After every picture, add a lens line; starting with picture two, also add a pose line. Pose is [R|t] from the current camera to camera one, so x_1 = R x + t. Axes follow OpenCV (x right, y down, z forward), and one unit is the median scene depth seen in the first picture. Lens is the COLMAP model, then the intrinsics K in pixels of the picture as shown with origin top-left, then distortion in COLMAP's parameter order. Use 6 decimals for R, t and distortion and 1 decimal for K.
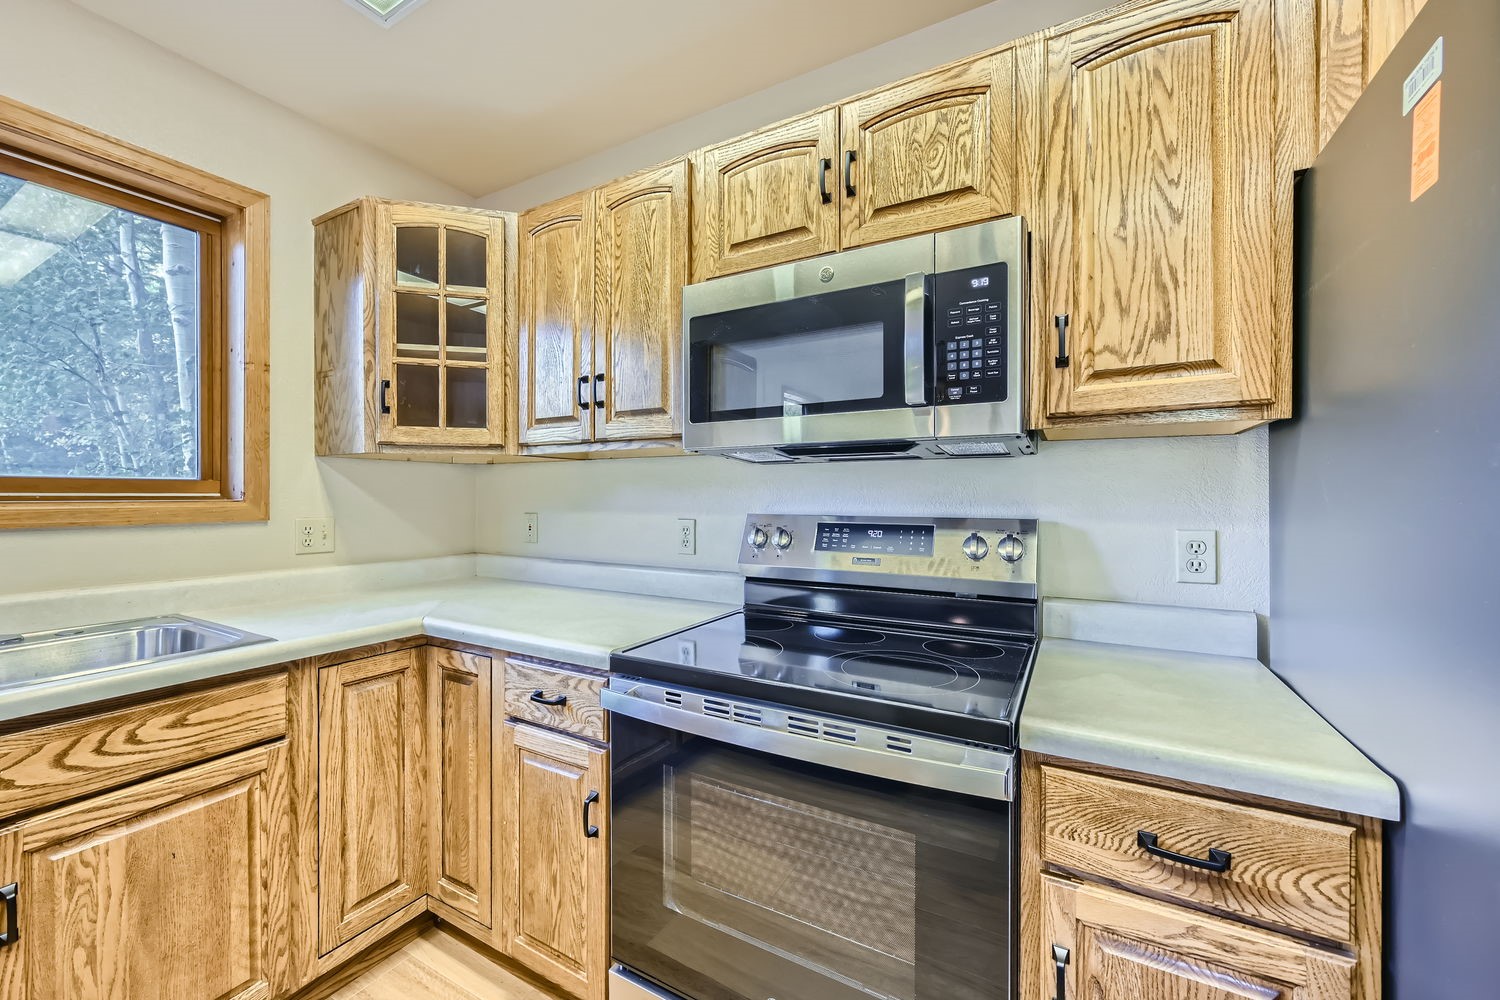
lens RADIAL K [[593.0, 0, 732.6], [0, 593.0, 499.4], [0, 0, 1]] dist [-0.000779, -0.000017]
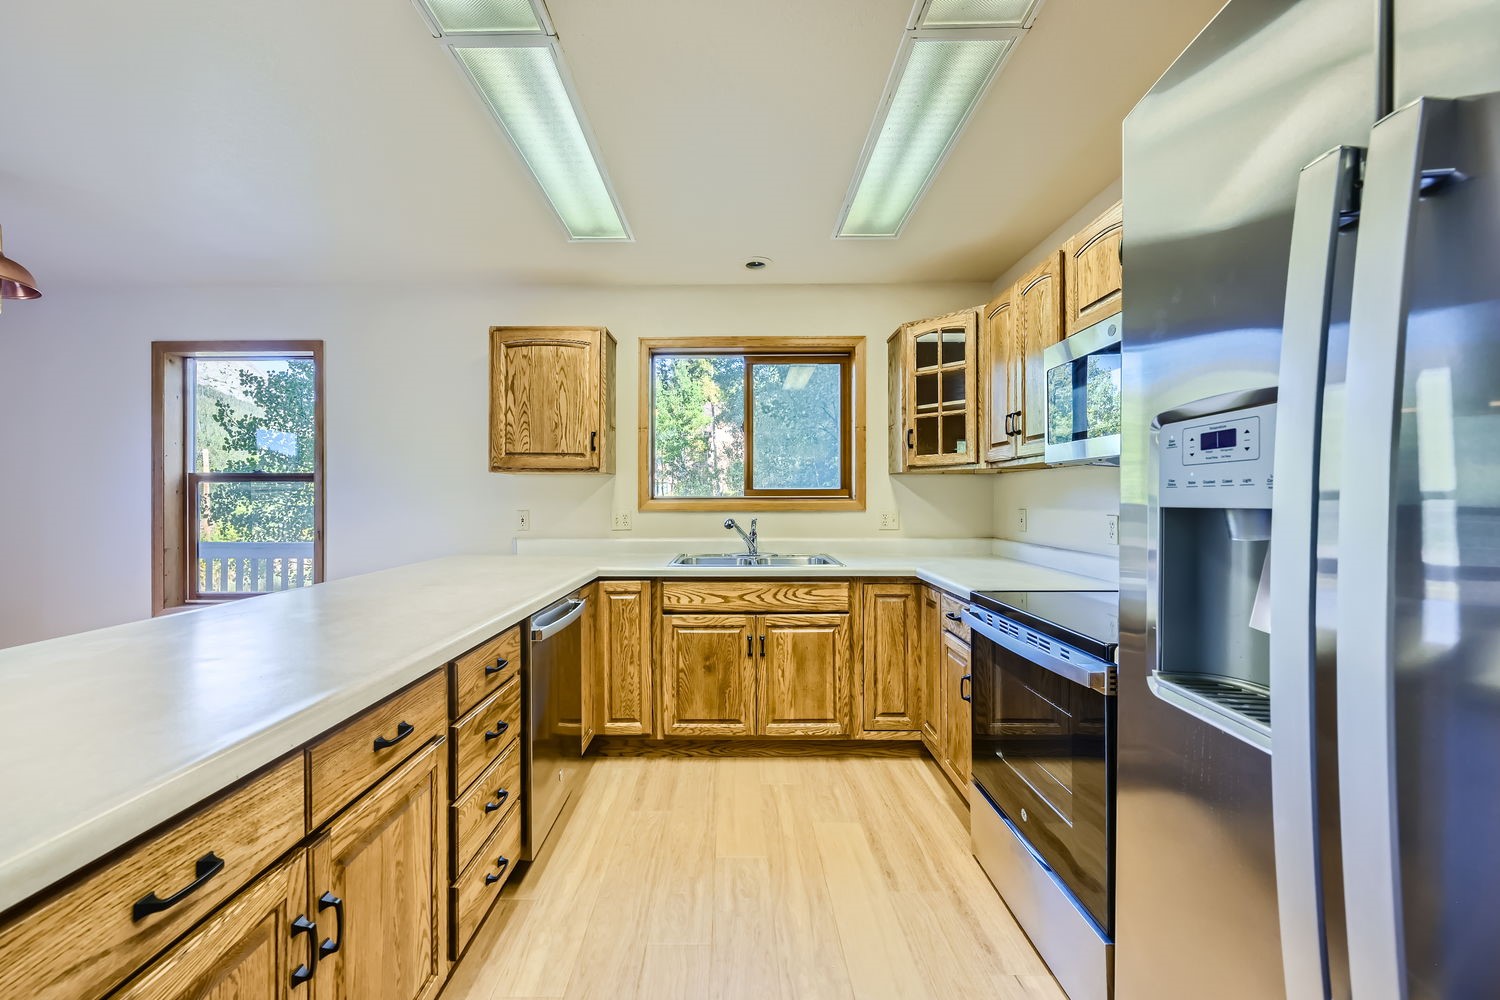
lens RADIAL K [[593.0, 0, 732.6], [0, 593.0, 499.4], [0, 0, 1]] dist [-0.000779, -0.000017]
pose [[0.495883, 0.000707, -0.868389, 0.733786], [-0.002343, 0.999997, -0.000524, 0.003826], [0.868386, 0.002294, 0.495883, -0.332765]]
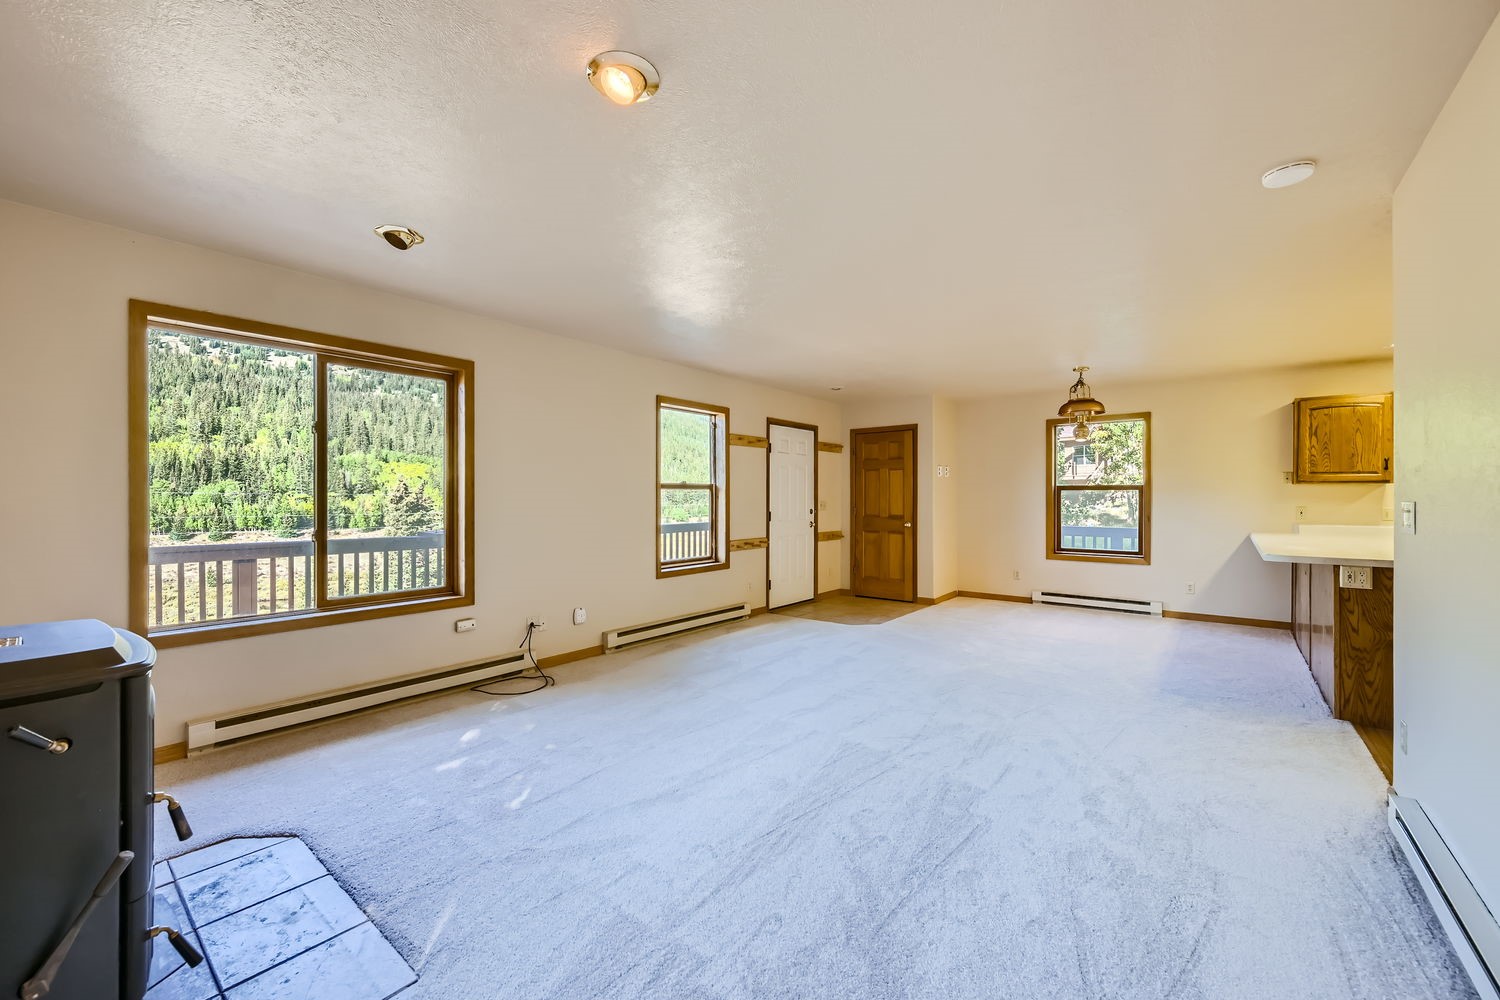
lens RADIAL K [[593.0, 0, 732.6], [0, 593.0, 499.4], [0, 0, 1]] dist [-0.000779, -0.000017]
pose [[-0.163050, -0.000988, -0.986617, 2.505630], [-0.006438, 0.999979, 0.000062, 0.023213], [0.986597, 0.006362, -0.163053, -2.711911]]
